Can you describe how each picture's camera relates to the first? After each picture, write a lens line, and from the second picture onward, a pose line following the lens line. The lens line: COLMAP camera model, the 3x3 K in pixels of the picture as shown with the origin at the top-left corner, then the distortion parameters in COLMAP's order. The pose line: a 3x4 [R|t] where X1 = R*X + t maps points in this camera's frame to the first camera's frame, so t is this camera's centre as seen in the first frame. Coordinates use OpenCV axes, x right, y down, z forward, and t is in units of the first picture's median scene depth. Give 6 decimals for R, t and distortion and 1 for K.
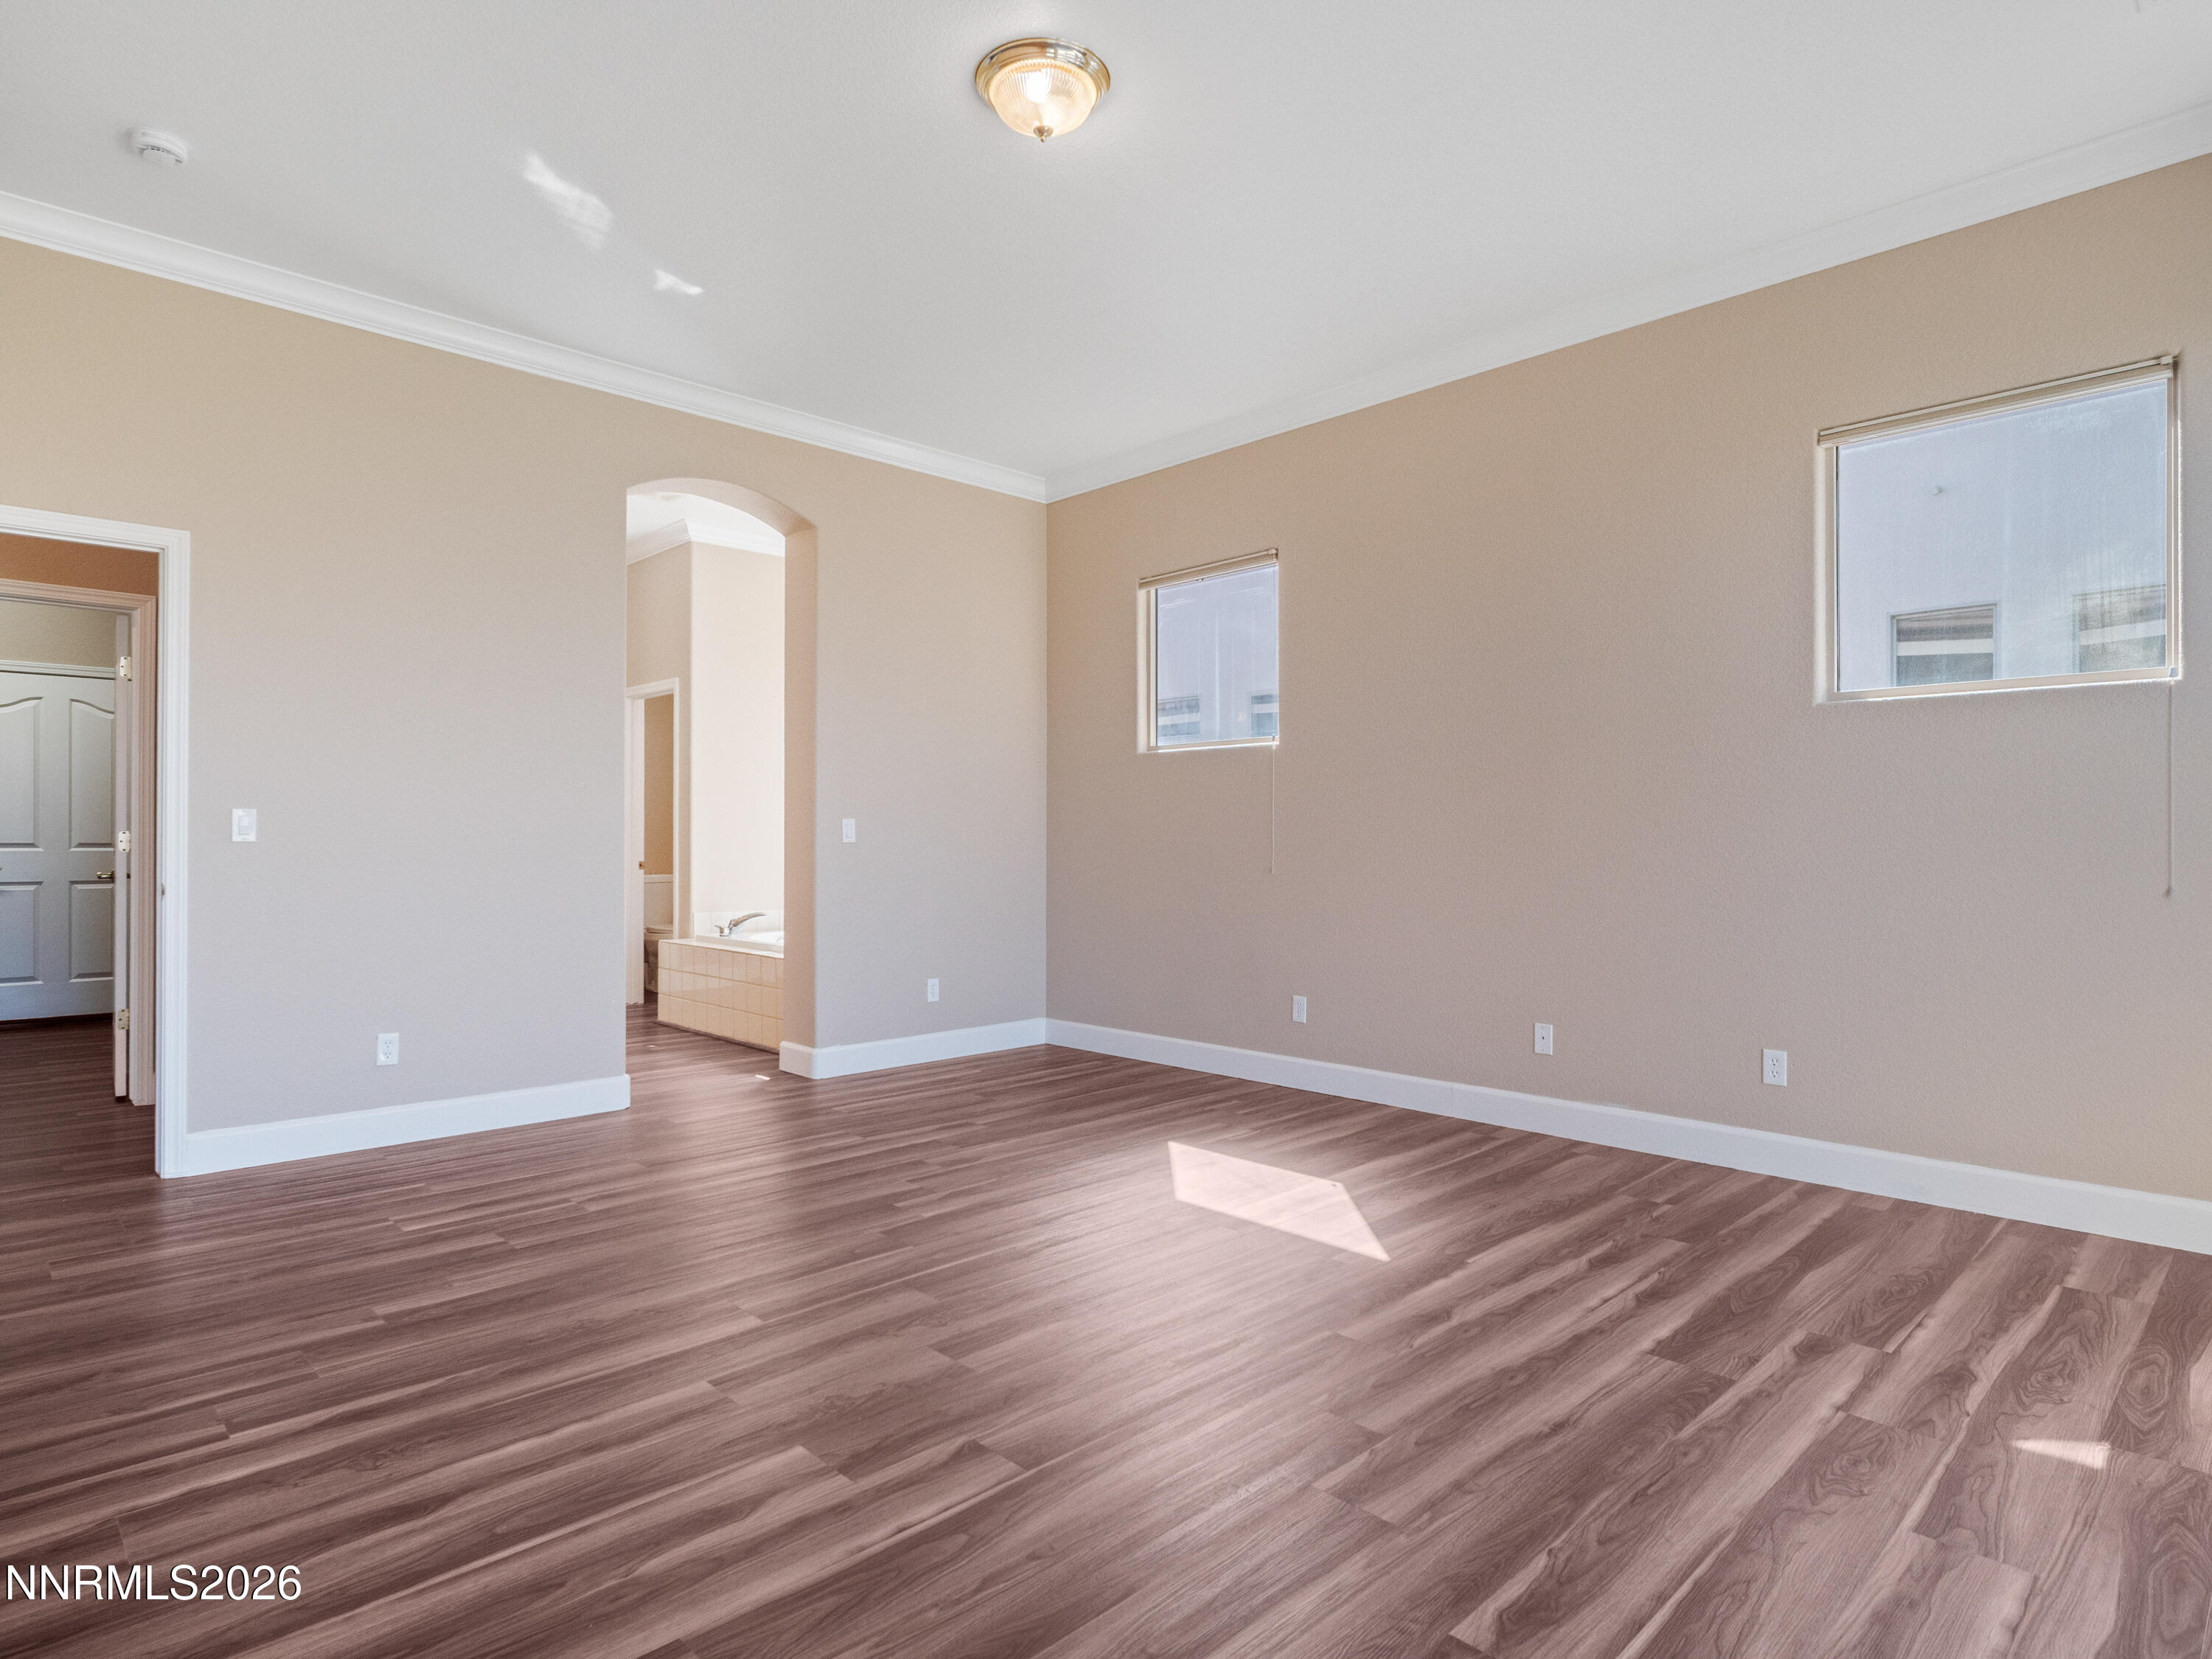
lens RADIAL K [[1210.5, 0, 1100.0], [0, 1210.5, 845.0], [0, 0, 1]] dist [-0.003292, -0.001031]
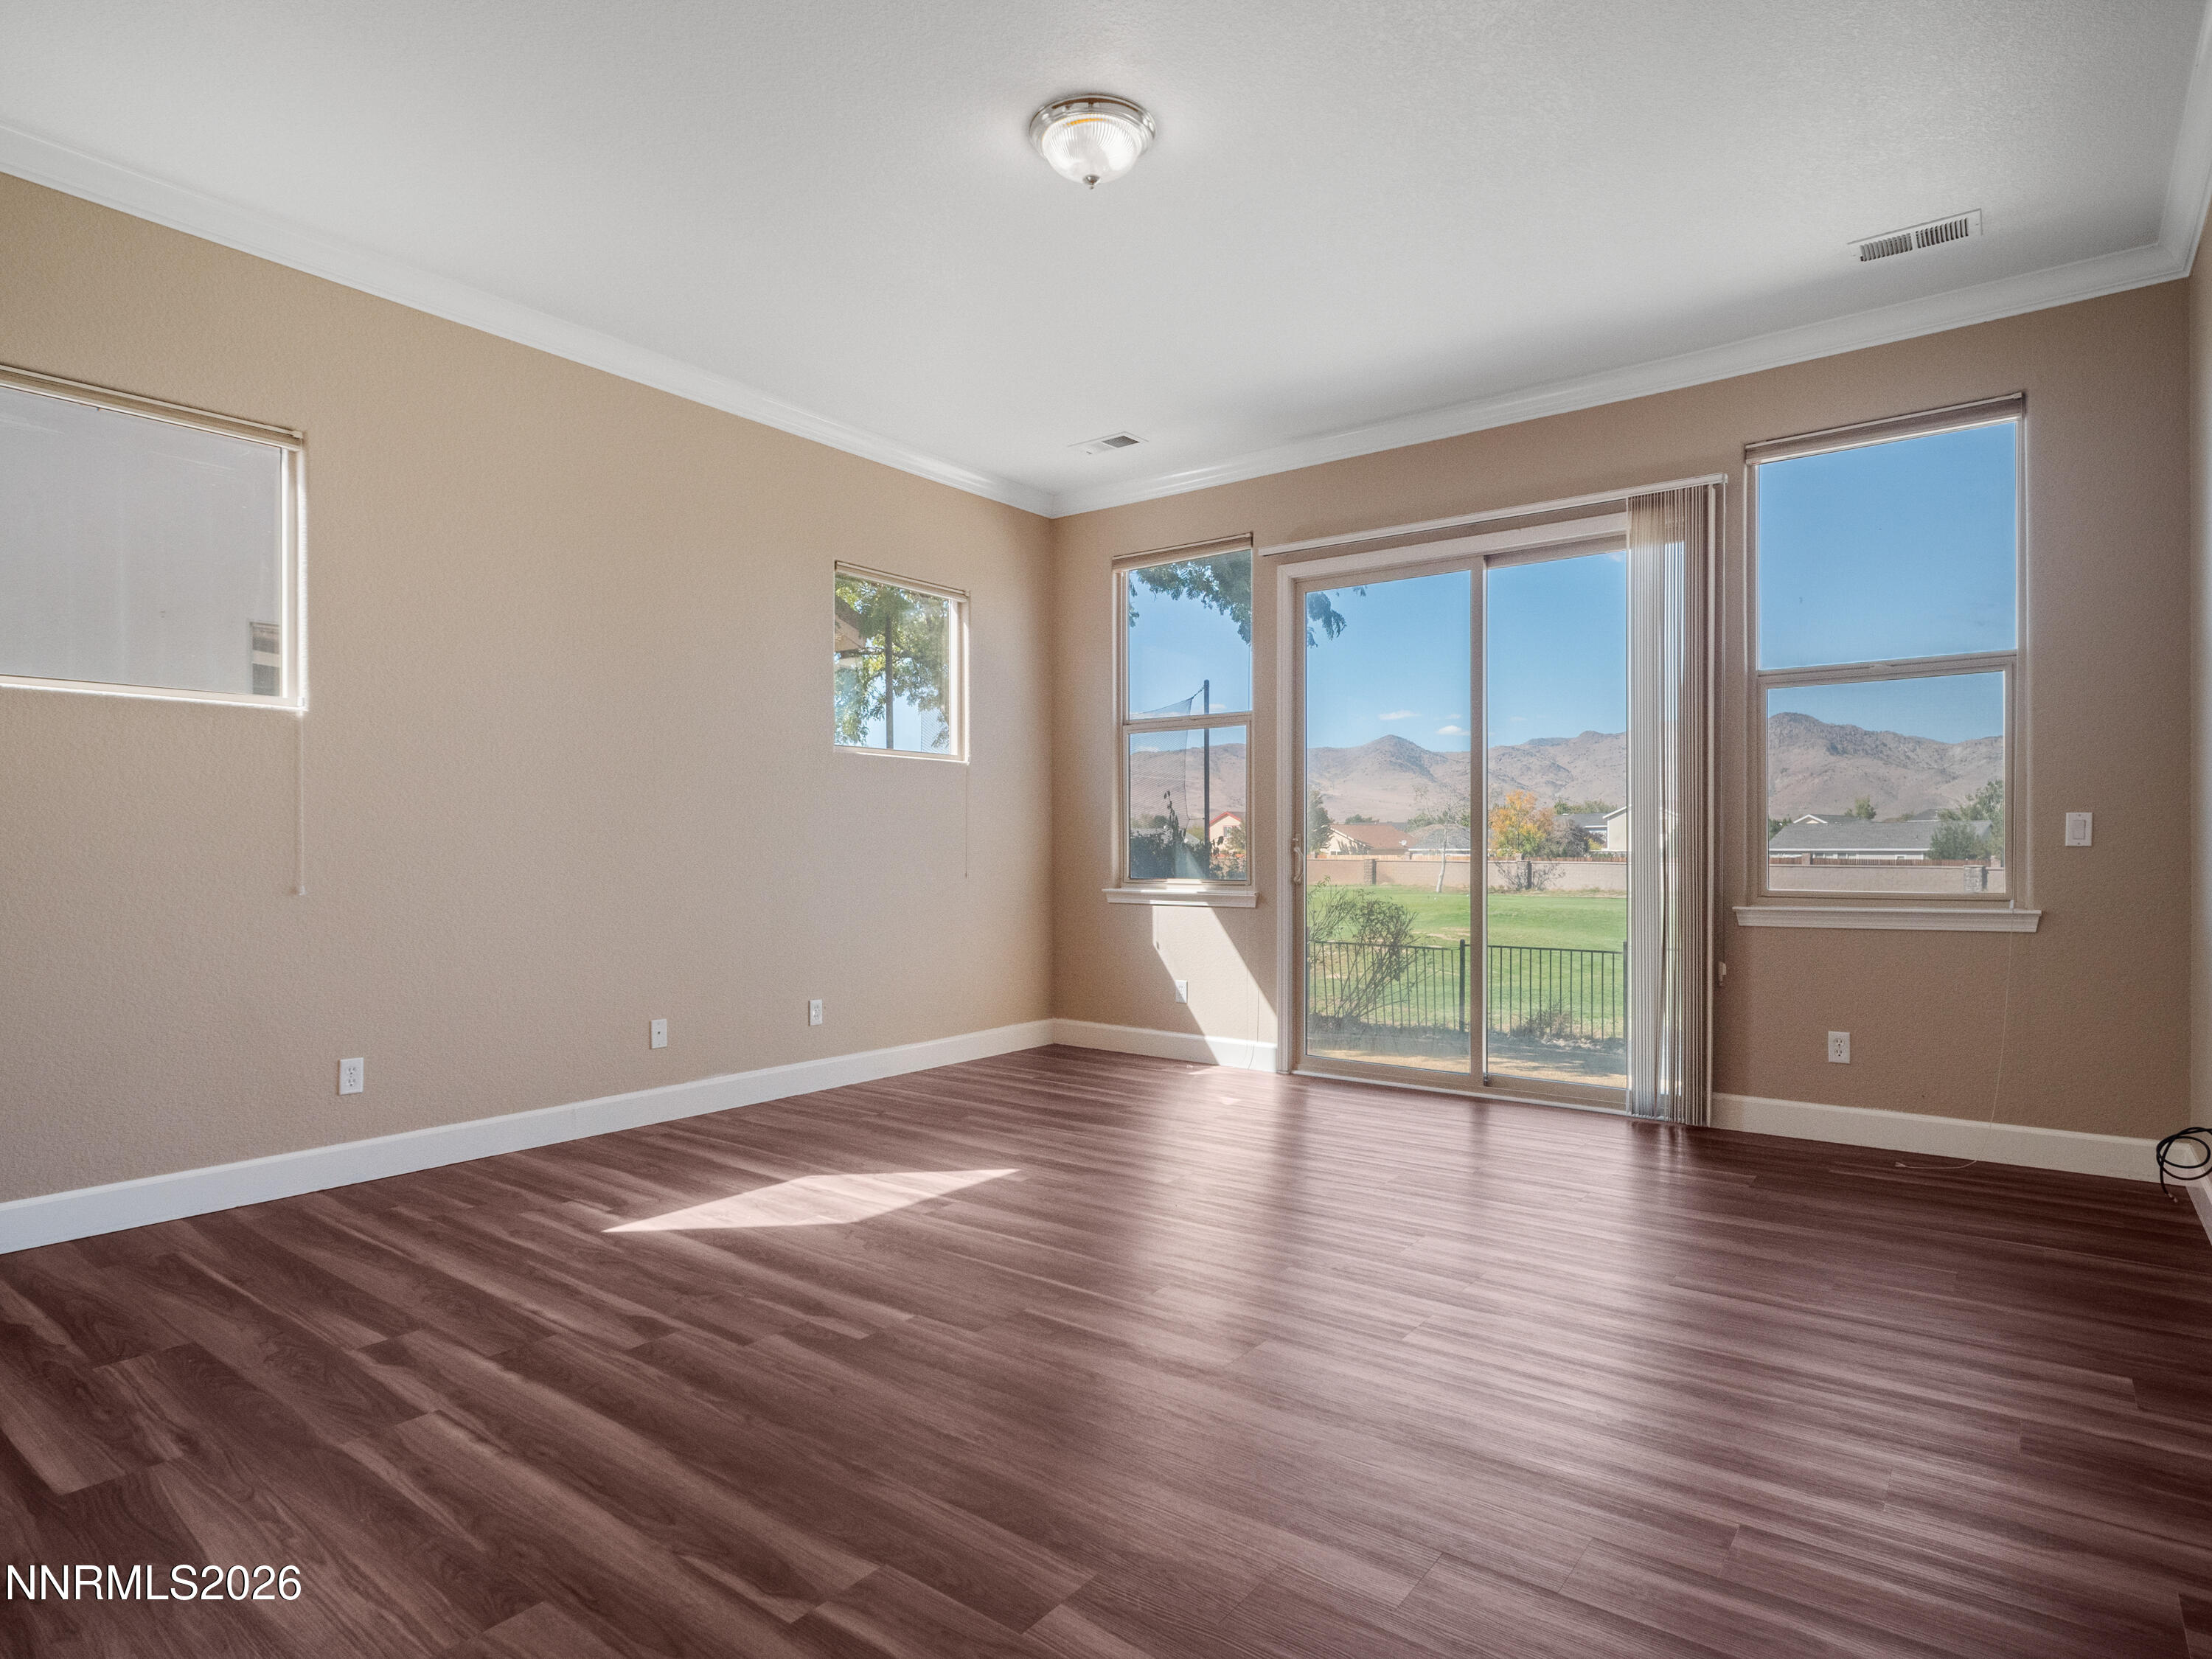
lens RADIAL K [[1210.5, 0, 1100.9], [0, 1210.5, 839.9], [0, 0, 1]] dist [-0.003292, -0.001031]
pose [[-0.142979, 0.005430, 0.989711, -0.970222], [0.006114, 0.999971, -0.004603, -0.003514], [-0.989707, 0.005393, -0.143008, 1.005490]]
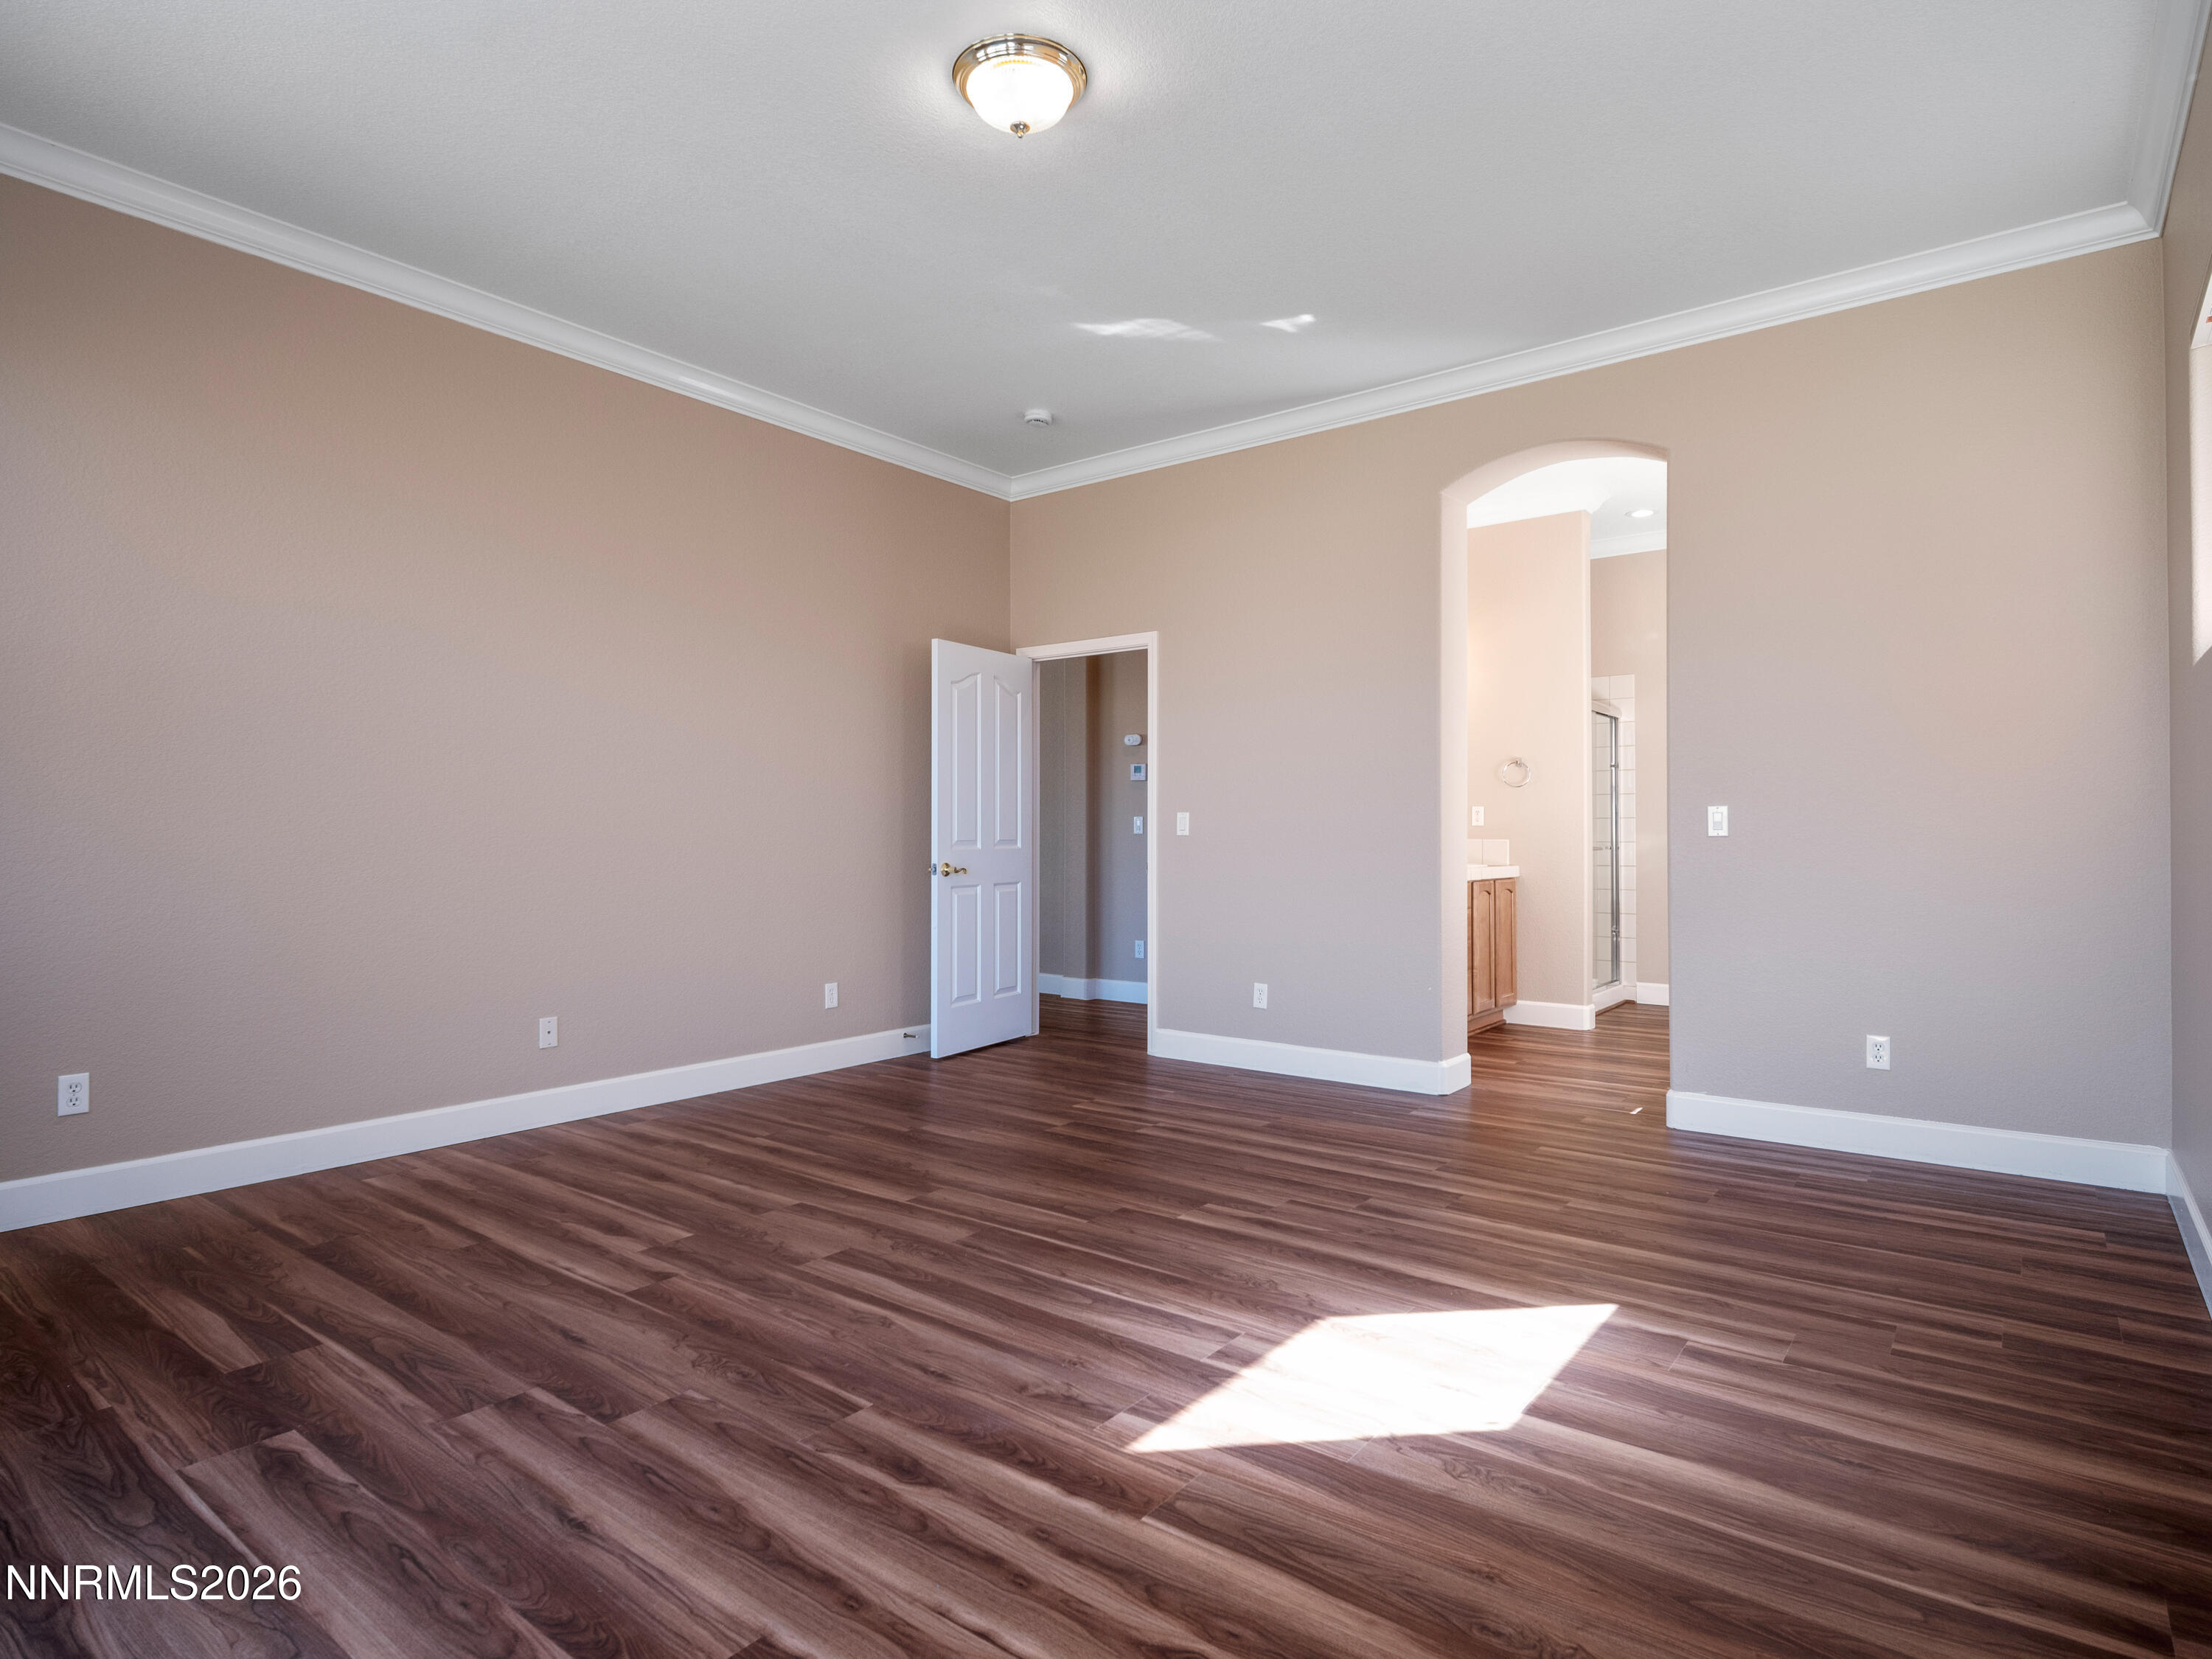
lens RADIAL K [[1210.5, 0, 1105.4], [0, 1210.5, 826.2], [0, 0, 1]] dist [-0.003292, -0.001031]
pose [[0.137959, -0.007673, -0.990408, 0.834902], [-0.003107, 0.999962, -0.008180, -0.001894], [0.990433, 0.004206, 0.137930, 0.818174]]
